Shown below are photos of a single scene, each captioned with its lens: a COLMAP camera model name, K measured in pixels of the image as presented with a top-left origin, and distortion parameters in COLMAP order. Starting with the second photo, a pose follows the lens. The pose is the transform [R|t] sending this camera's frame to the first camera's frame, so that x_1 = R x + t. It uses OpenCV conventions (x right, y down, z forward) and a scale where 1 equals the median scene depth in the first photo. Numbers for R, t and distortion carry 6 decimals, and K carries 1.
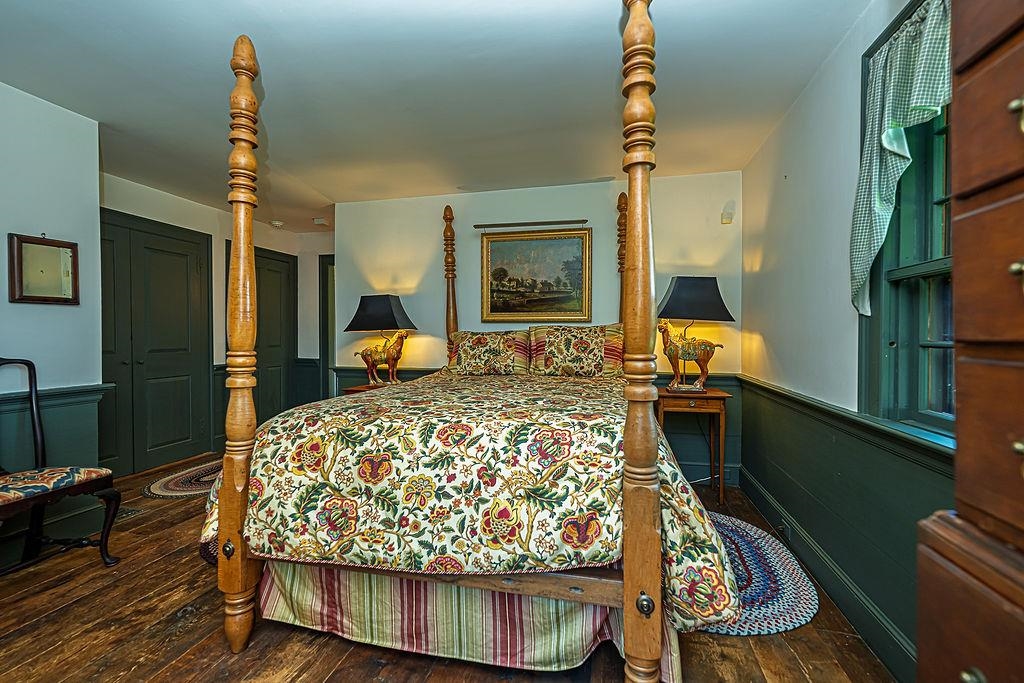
lens RADIAL K [[433.7, 0, 514.0], [0, 433.7, 340.4], [0, 0, 1]] dist [-0.003995, 0.001142]
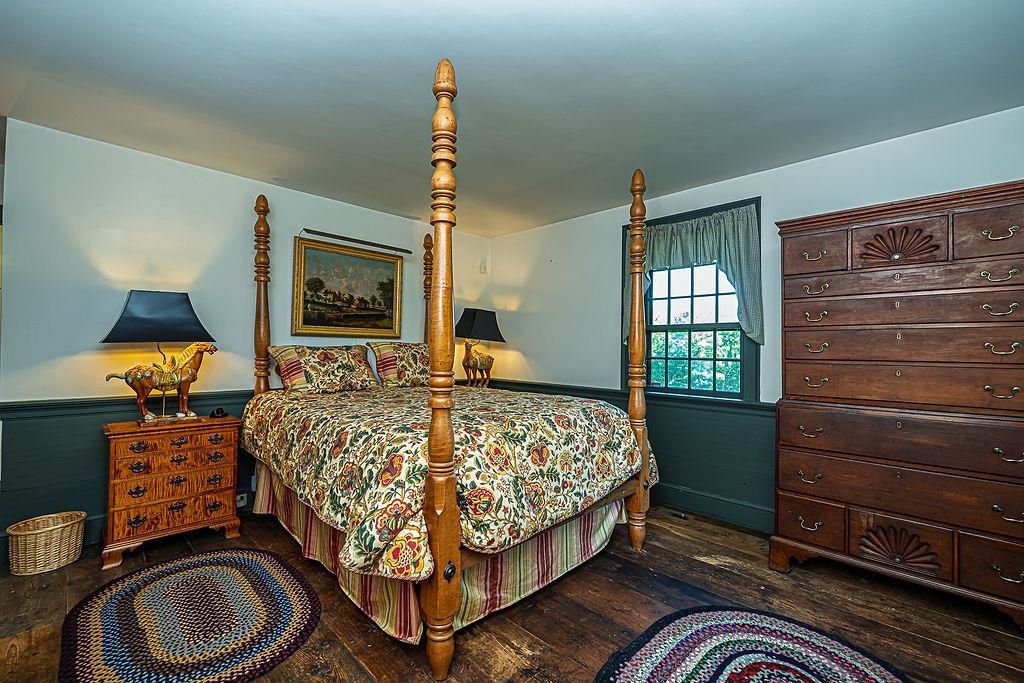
lens RADIAL K [[433.7, 0, 514.0], [0, 433.7, 341.9], [0, 0, 1]] dist [-0.003995, 0.001142]
pose [[0.522687, 0.022583, 0.852225, -1.469283], [-0.003523, 0.999698, -0.024330, -0.018908], [-0.852517, 0.009714, 0.522609, 0.359328]]
